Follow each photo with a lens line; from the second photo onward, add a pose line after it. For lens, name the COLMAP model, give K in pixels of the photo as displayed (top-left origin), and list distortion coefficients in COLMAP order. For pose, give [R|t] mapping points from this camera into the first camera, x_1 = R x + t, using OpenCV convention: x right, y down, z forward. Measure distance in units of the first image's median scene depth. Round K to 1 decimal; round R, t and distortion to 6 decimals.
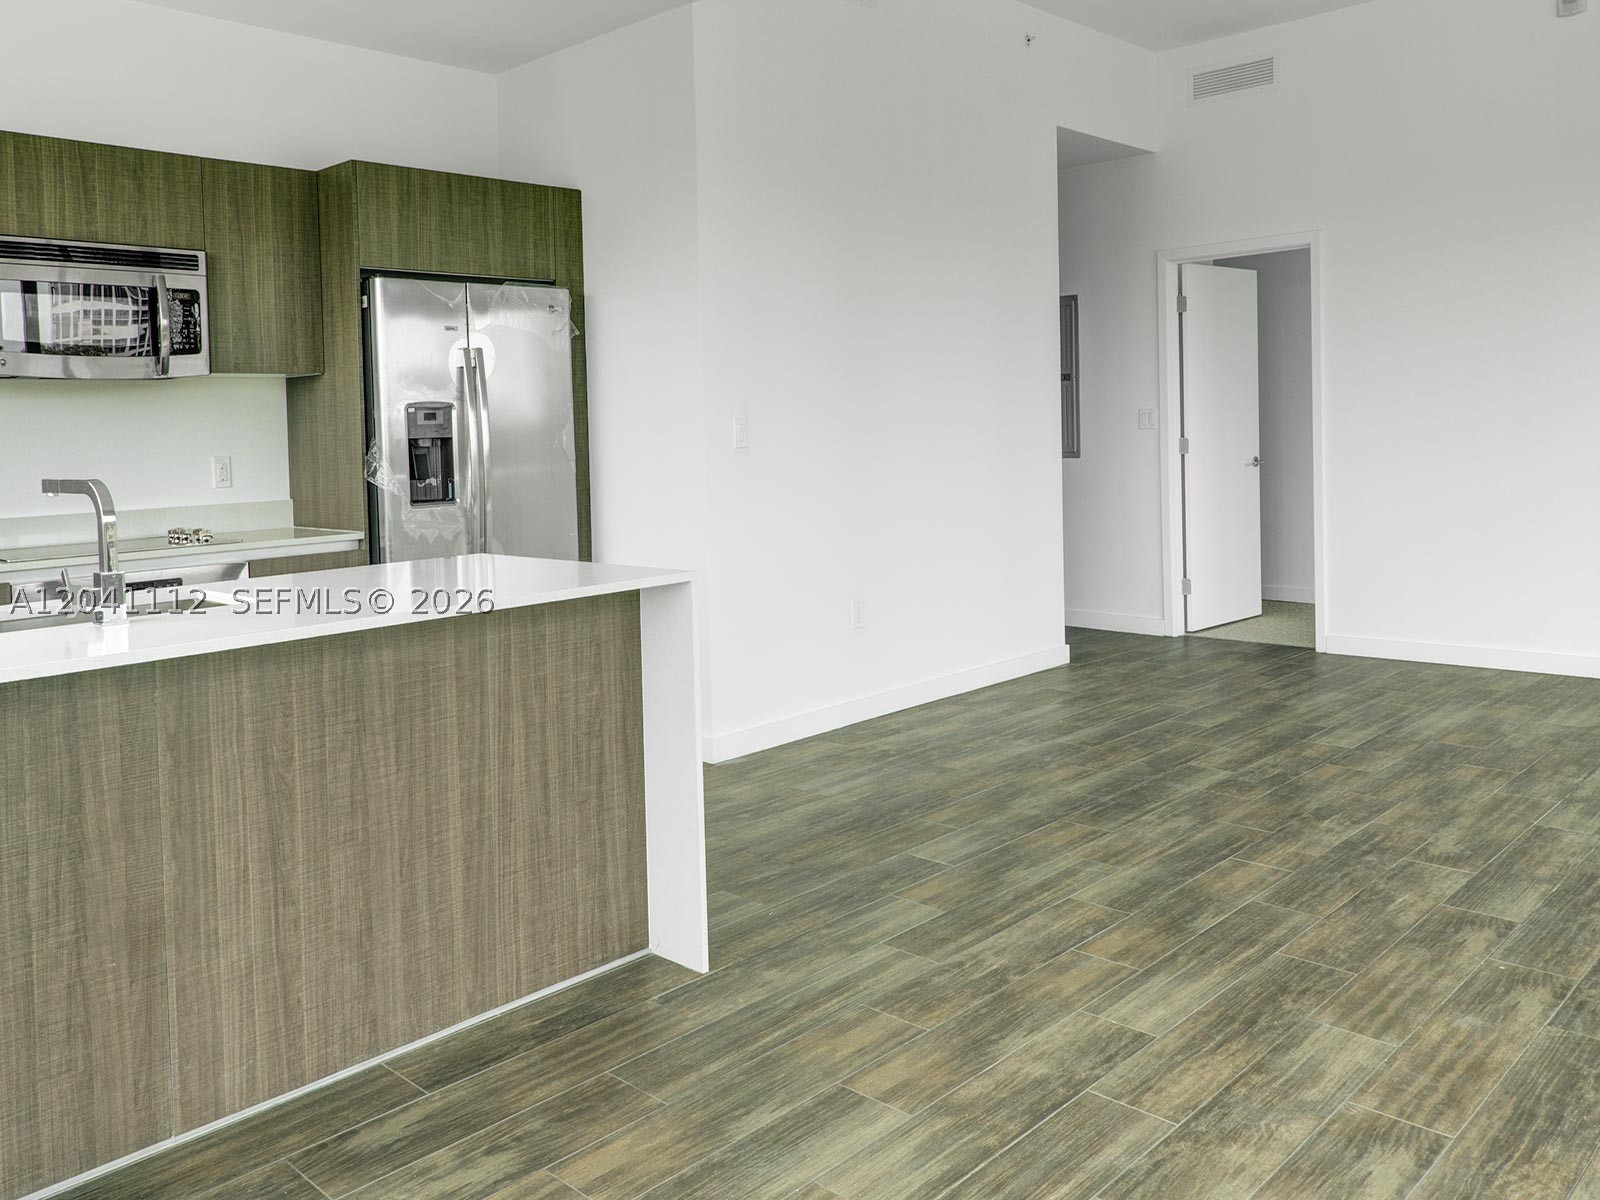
lens RADIAL K [[1302.0, 0, 797.7], [0, 1302.0, 484.5], [0, 0, 1]] dist [0.005247, 0.001997]
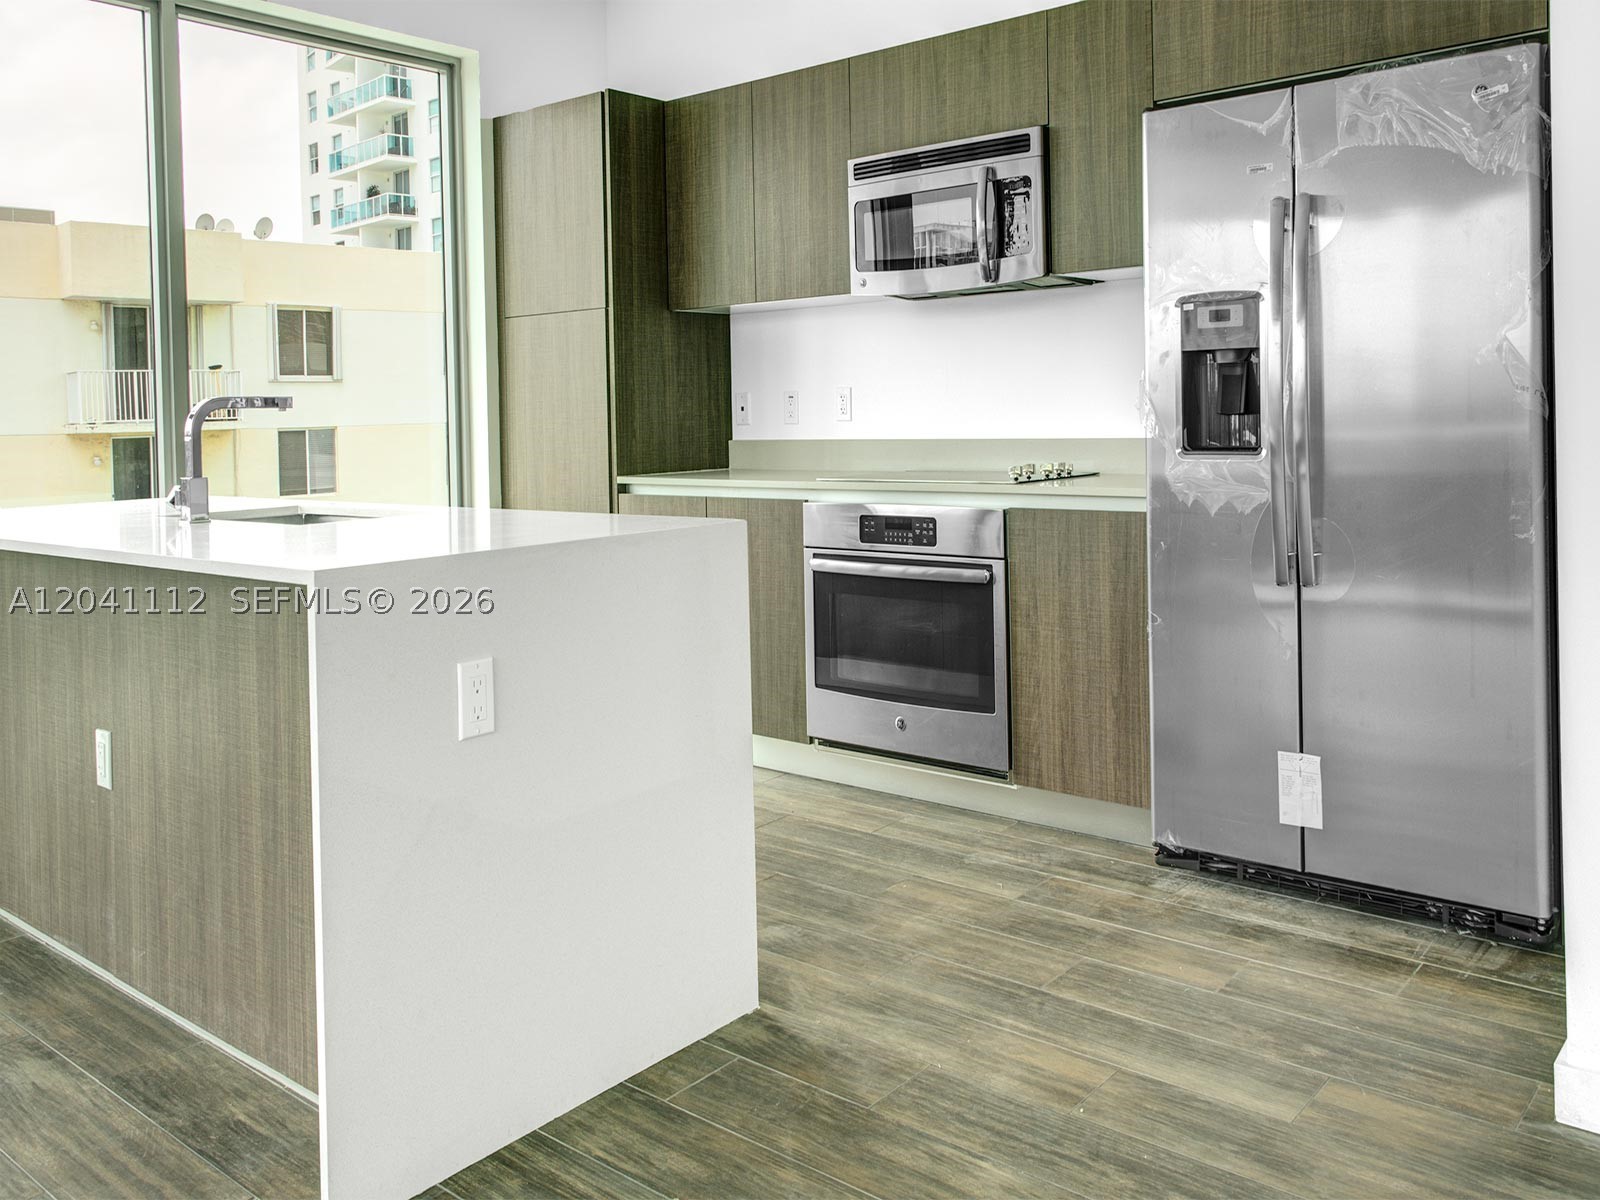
lens RADIAL K [[1336.4, 0, 799.3], [0, 1336.4, 411.1], [0, 0, 1]] dist [0.006100, 0.005411]
pose [[0.055912, 0.027064, -0.998069, 0.478833], [-0.022343, 0.999416, 0.025849, -0.024096], [0.998186, 0.020854, 0.056484, 1.027403]]
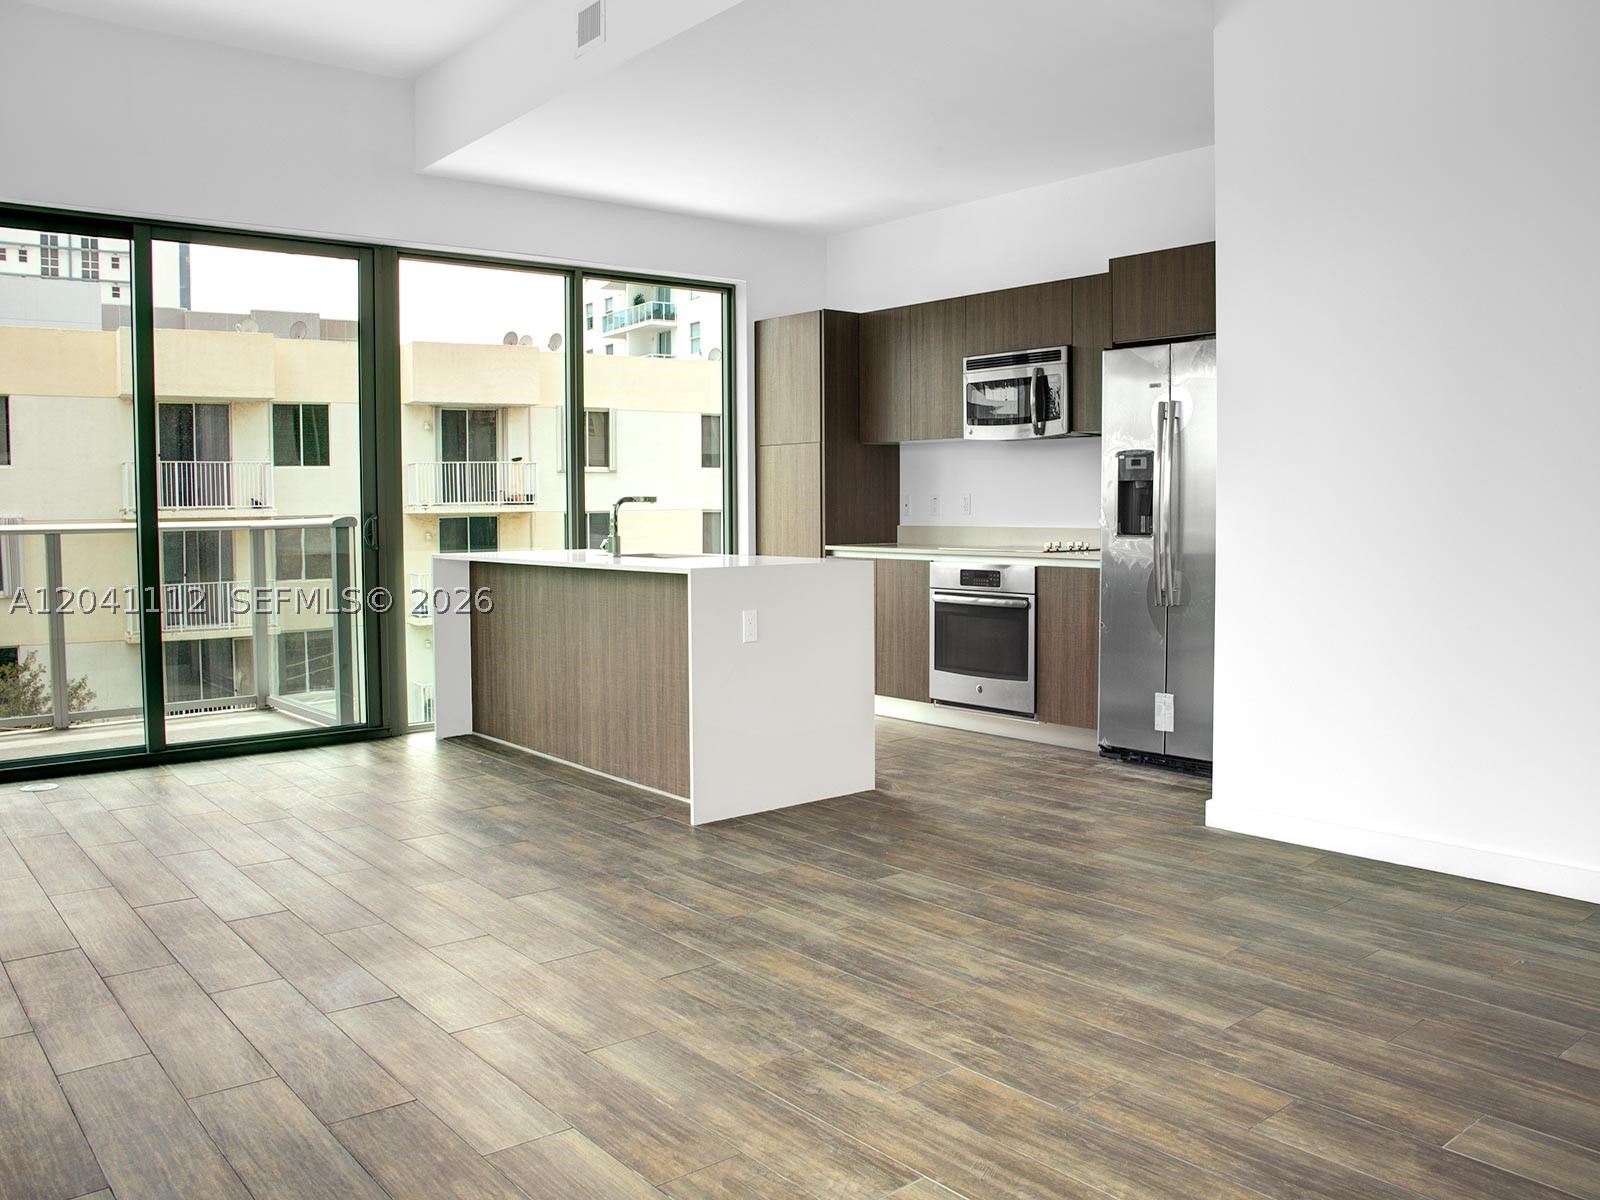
lens RADIAL K [[1302.6, 0, 800.0], [0, 1302.6, 600.0], [0, 0, 1]] dist [-0.151706, 0.001140]
pose [[-0.122811, 0.101596, -0.987216, 1.245559], [-0.034823, 0.993693, 0.106595, -0.056534], [0.991819, 0.047469, -0.118499, 1.136767]]
